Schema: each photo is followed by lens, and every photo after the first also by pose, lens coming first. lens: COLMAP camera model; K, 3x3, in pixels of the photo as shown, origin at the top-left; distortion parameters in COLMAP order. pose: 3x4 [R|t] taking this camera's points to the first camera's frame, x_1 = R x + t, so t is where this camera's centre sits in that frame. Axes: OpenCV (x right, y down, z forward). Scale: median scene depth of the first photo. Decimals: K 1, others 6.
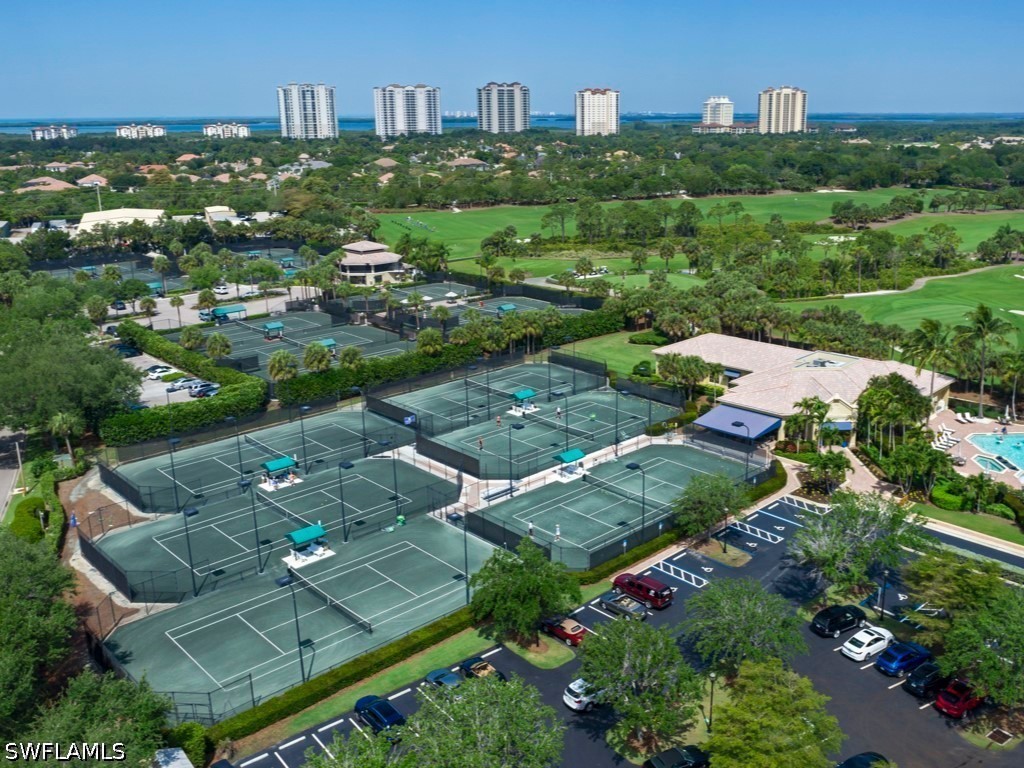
lens RADIAL K [[943.5, 0, 526.0], [0, 943.5, 385.3], [0, 0, 1]] dist [-0.014505, -0.008093]
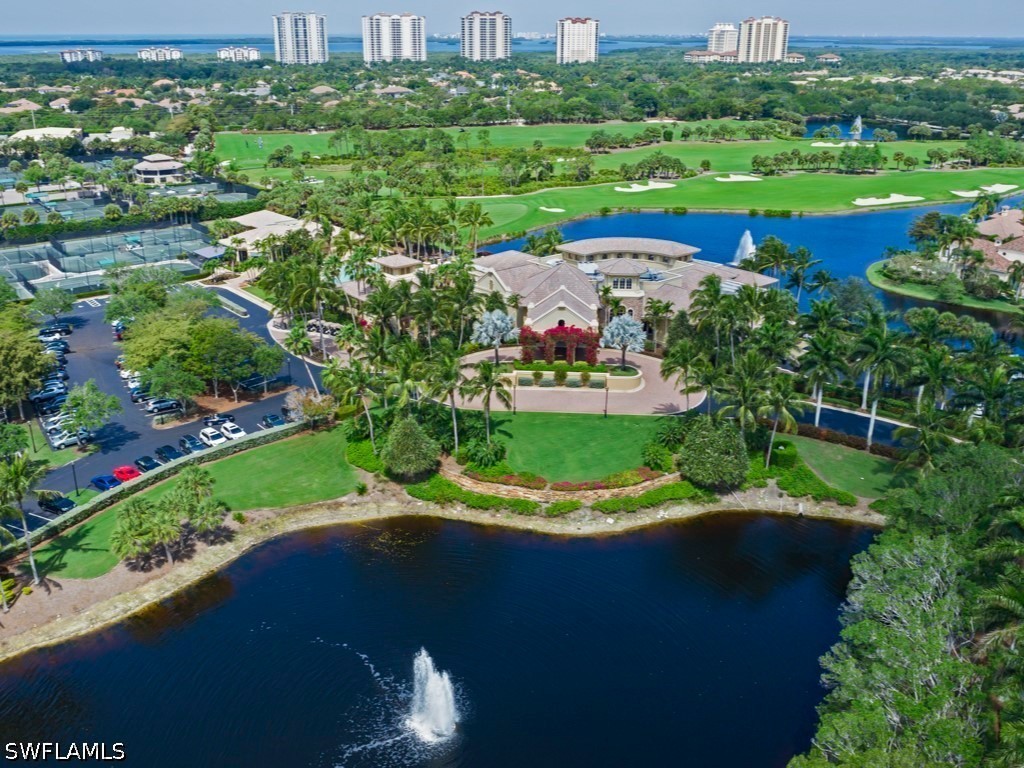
lens RADIAL K [[943.5, 0, 526.0], [0, 943.5, 385.3], [0, 0, 1]] dist [-0.014505, -0.008093]
pose [[0.996972, 0.036407, -0.068713, 0.116868], [-0.030878, 0.996326, 0.079876, 0.016136], [0.071369, -0.077513, 0.994434, -0.099949]]
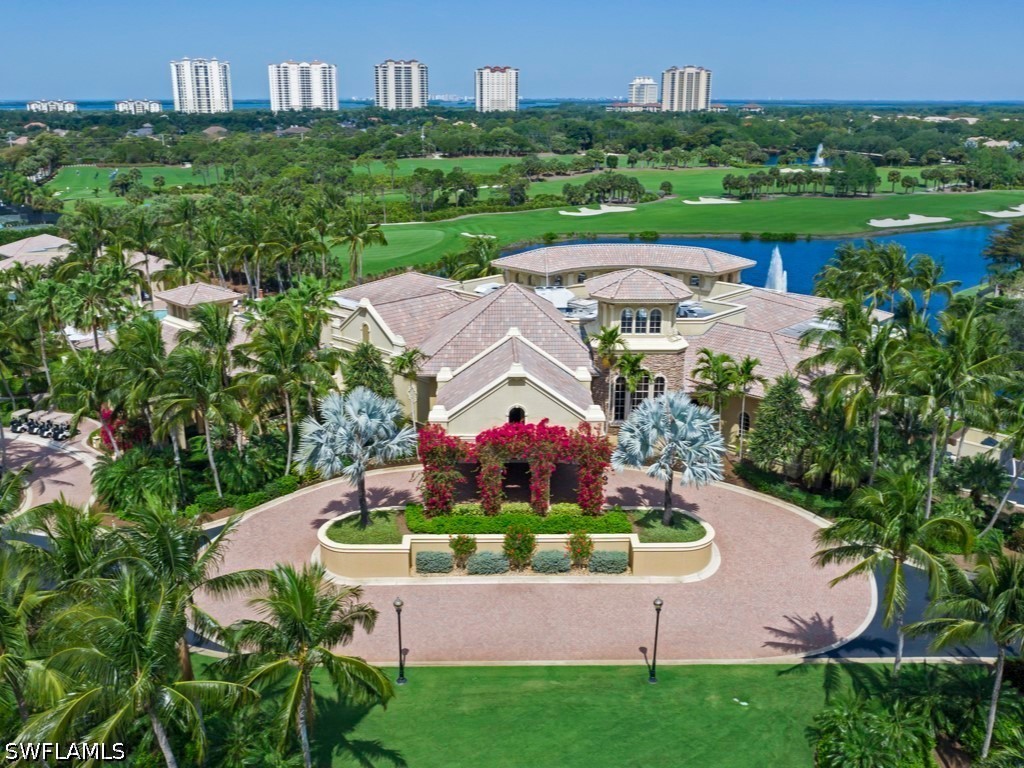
lens RADIAL K [[932.1, 0, 512.0], [0, 932.1, 384.0], [0, 0, 1]] dist [-0.019587, 0.005573]
pose [[0.999956, 0.006573, -0.006618, 0.112109], [-0.006470, 0.999859, 0.015508, 0.015101], [0.006719, -0.015464, 0.999858, -0.015437]]
